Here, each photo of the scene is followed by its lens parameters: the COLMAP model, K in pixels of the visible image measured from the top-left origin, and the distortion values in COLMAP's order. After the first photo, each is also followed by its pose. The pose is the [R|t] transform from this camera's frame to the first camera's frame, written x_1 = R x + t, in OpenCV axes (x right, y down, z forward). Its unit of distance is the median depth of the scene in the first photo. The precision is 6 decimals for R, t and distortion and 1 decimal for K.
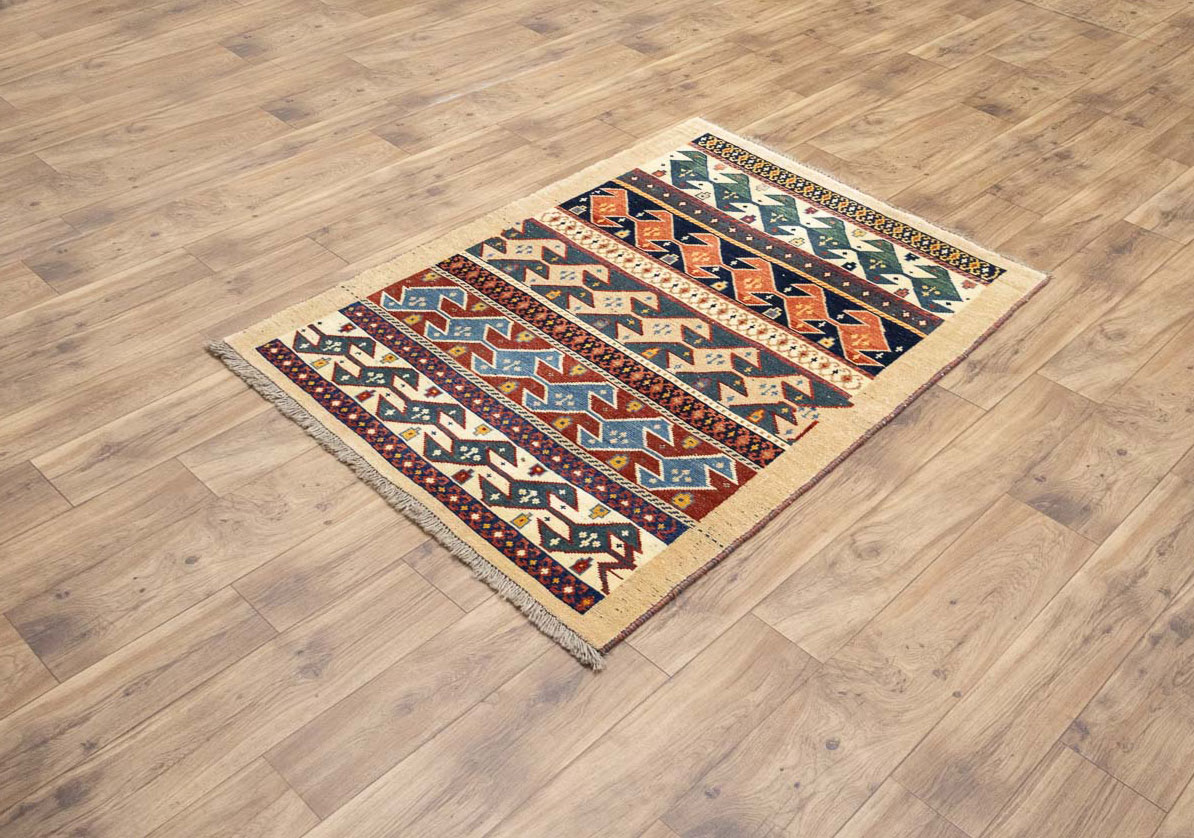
lens RADIAL K [[1188.9, 0, 597.0], [0, 1188.9, 419.0], [0, 0, 1]] dist [0.002052, -0.008569]
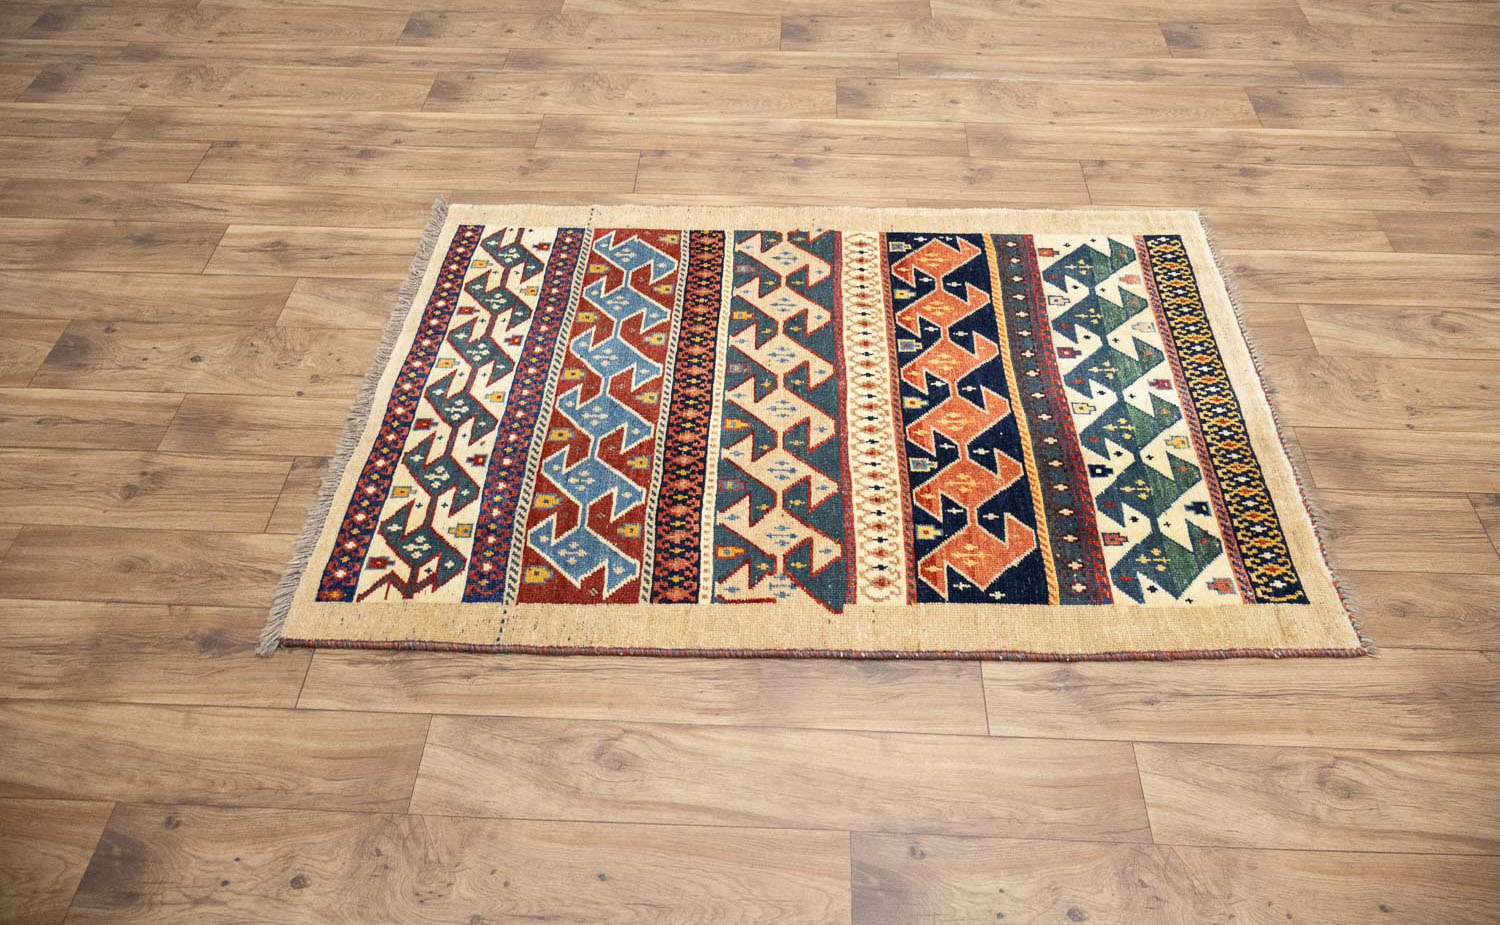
lens RADIAL K [[1206.3, 0, 733.1], [0, 1206.3, 461.0], [0, 0, 1]] dist [-0.001967, 0.007854]
pose [[0.663346, 0.505643, -0.551631, 0.518562], [-0.450420, 0.858468, 0.245262, -0.238310], [0.597573, 0.085773, 0.797214, 0.340252]]
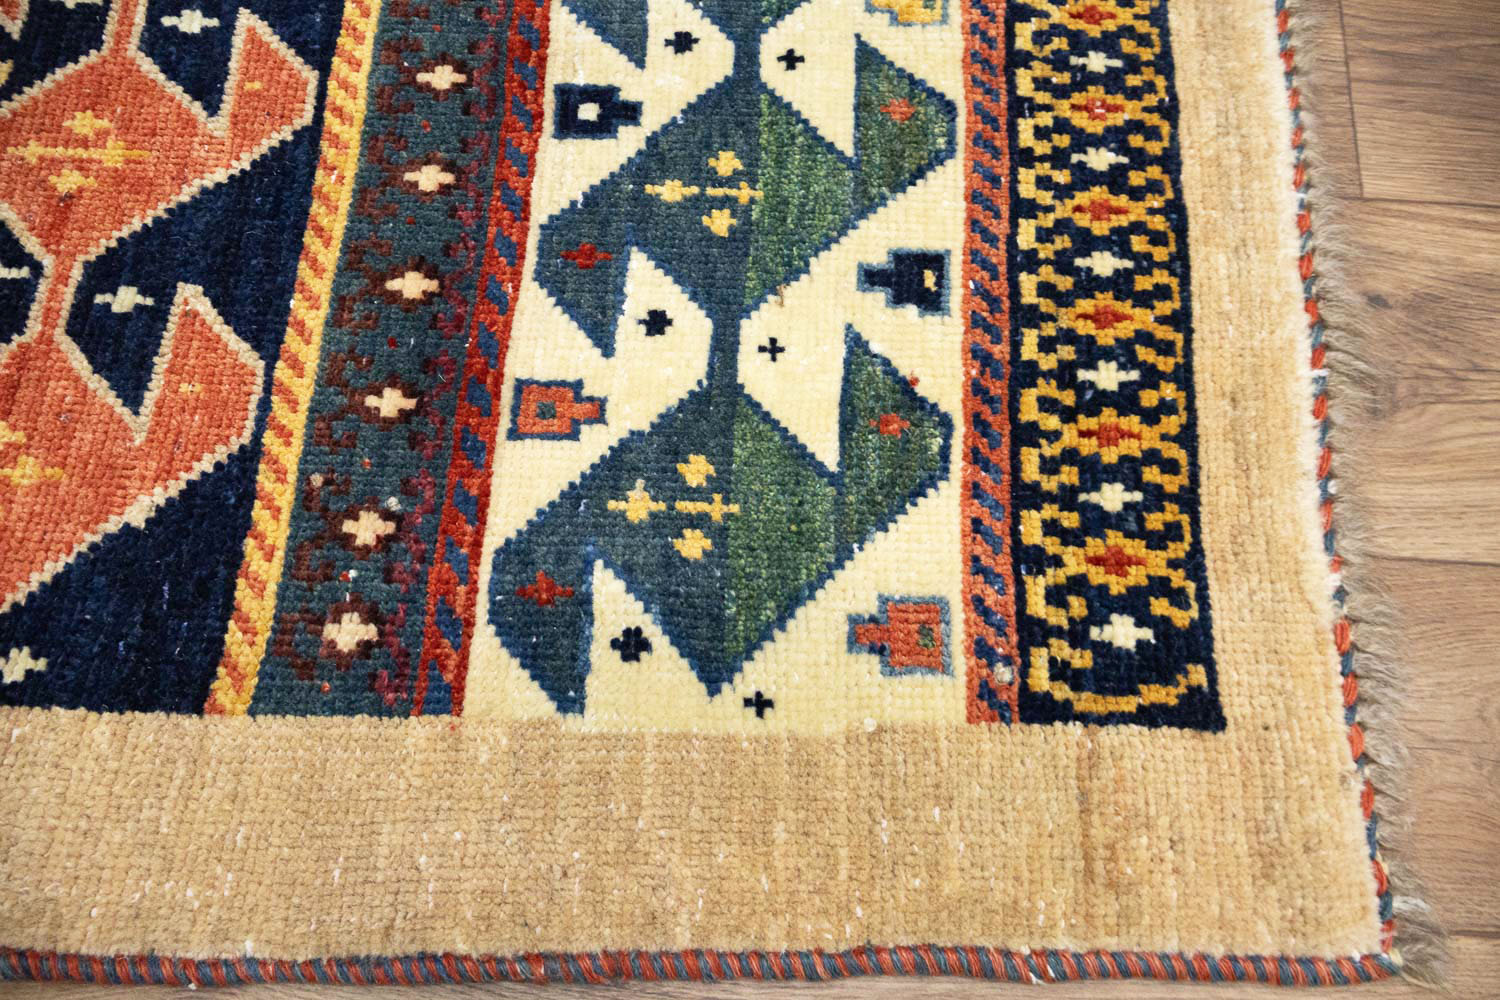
lens RADIAL K [[1221.8, 0, 750.0], [0, 1221.8, 500.0], [0, 0, 1]] dist [0.007639, -0.005776]
pose [[0.654549, 0.702176, -0.280204, 0.371583], [-0.468805, 0.667746, 0.578219, -0.240927], [0.593117, -0.247111, 0.766256, 0.957253]]
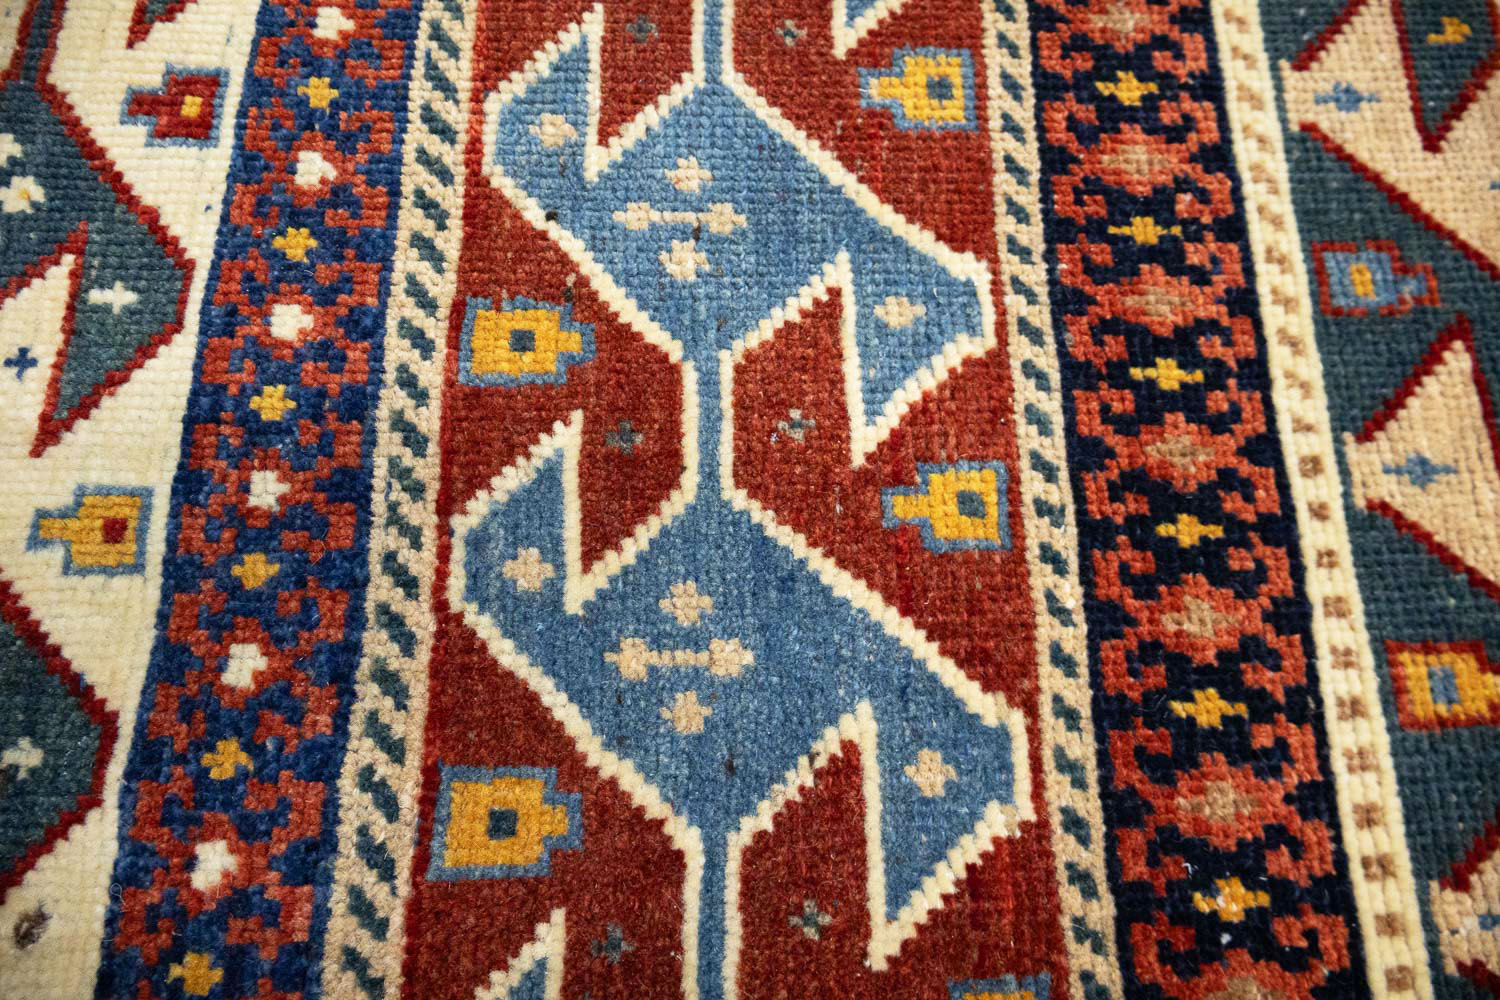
lens RADIAL K [[1221.8, 0, 750.0], [0, 1221.8, 500.0], [0, 0, 1]] dist [0.007639, -0.005776]
pose [[0.711697, 0.667661, -0.218440, -0.000137], [-0.468301, 0.682701, 0.560905, -0.117672], [0.523624, -0.296899, 0.798542, 0.840773]]
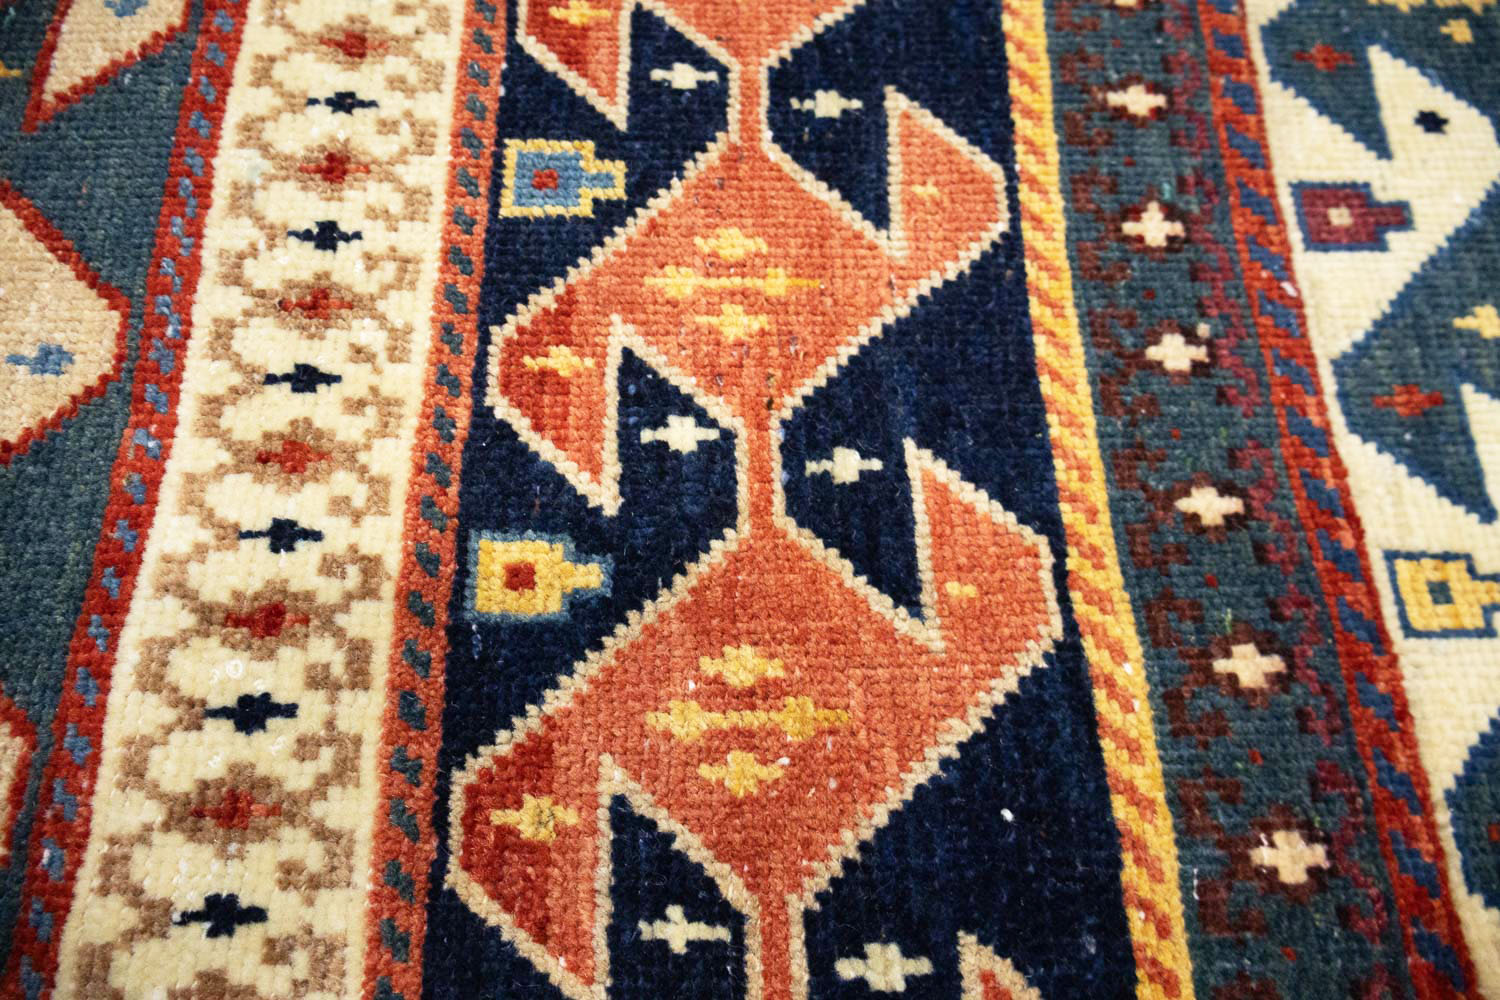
lens RADIAL K [[1204.9, 0, 740.8], [0, 1204.9, 503.5], [0, 0, 1]] dist [0.031994, -0.035527]
pose [[0.695716, 0.653761, -0.297617, 0.170400], [-0.465592, 0.725923, 0.506222, -0.218142], [0.546995, -0.213619, 0.809422, 0.985299]]
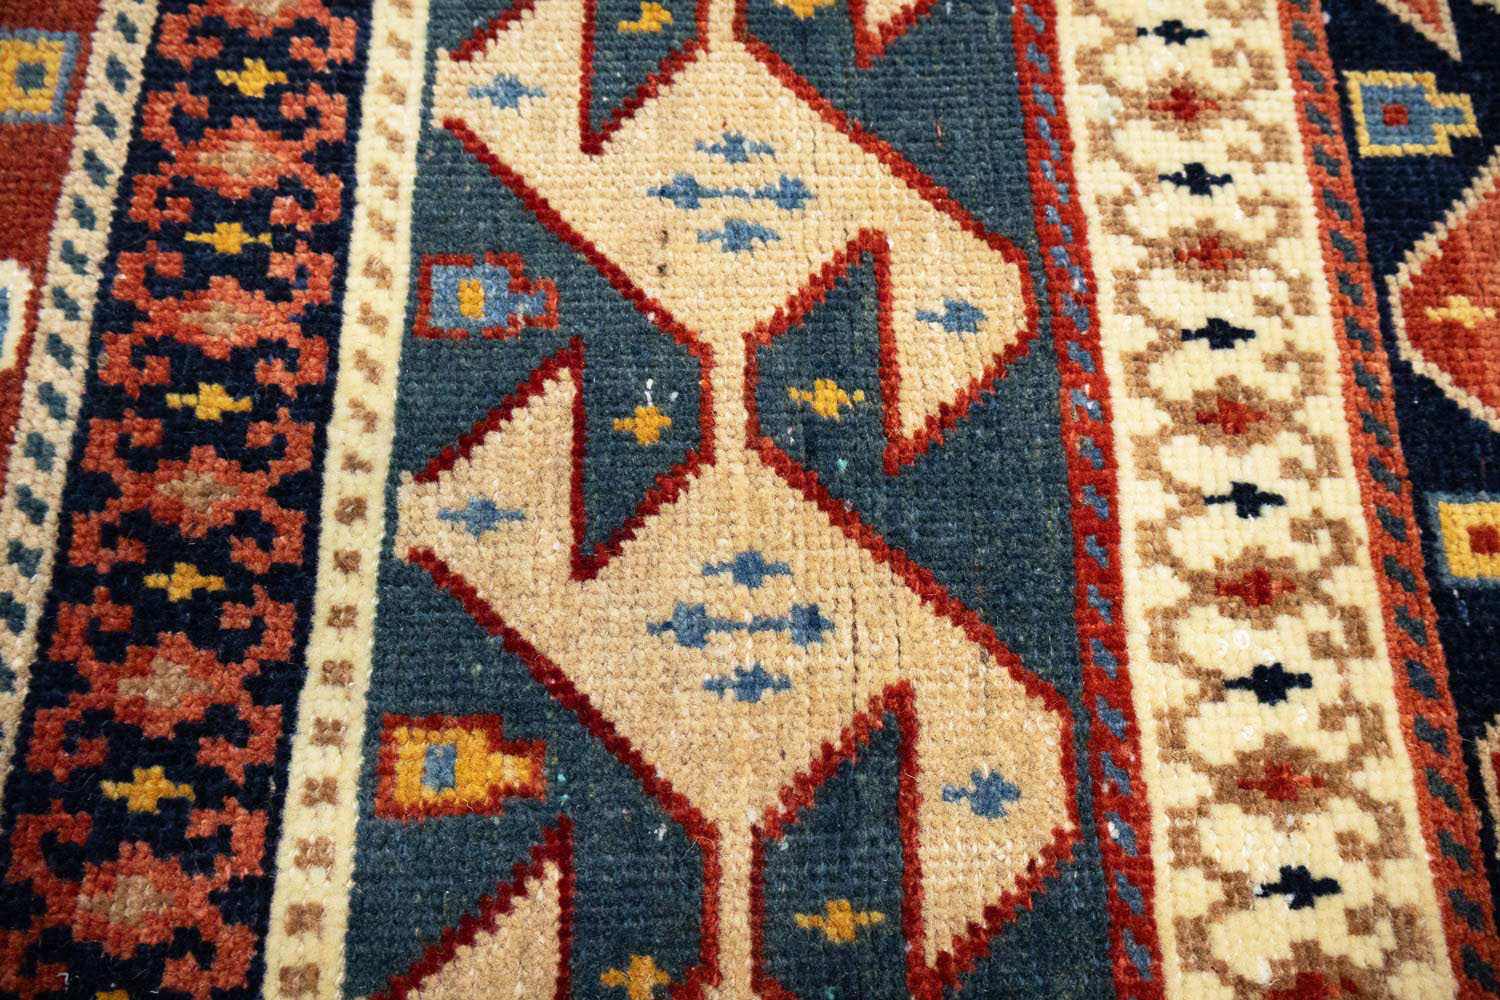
lens RADIAL K [[1204.9, 0, 740.8], [0, 1204.9, 503.5], [0, 0, 1]] dist [0.031994, -0.035527]
pose [[0.700526, 0.675843, -0.229128, 0.078829], [-0.468476, 0.677730, 0.566756, -0.166422], [0.538325, -0.289686, 0.791384, 0.925049]]
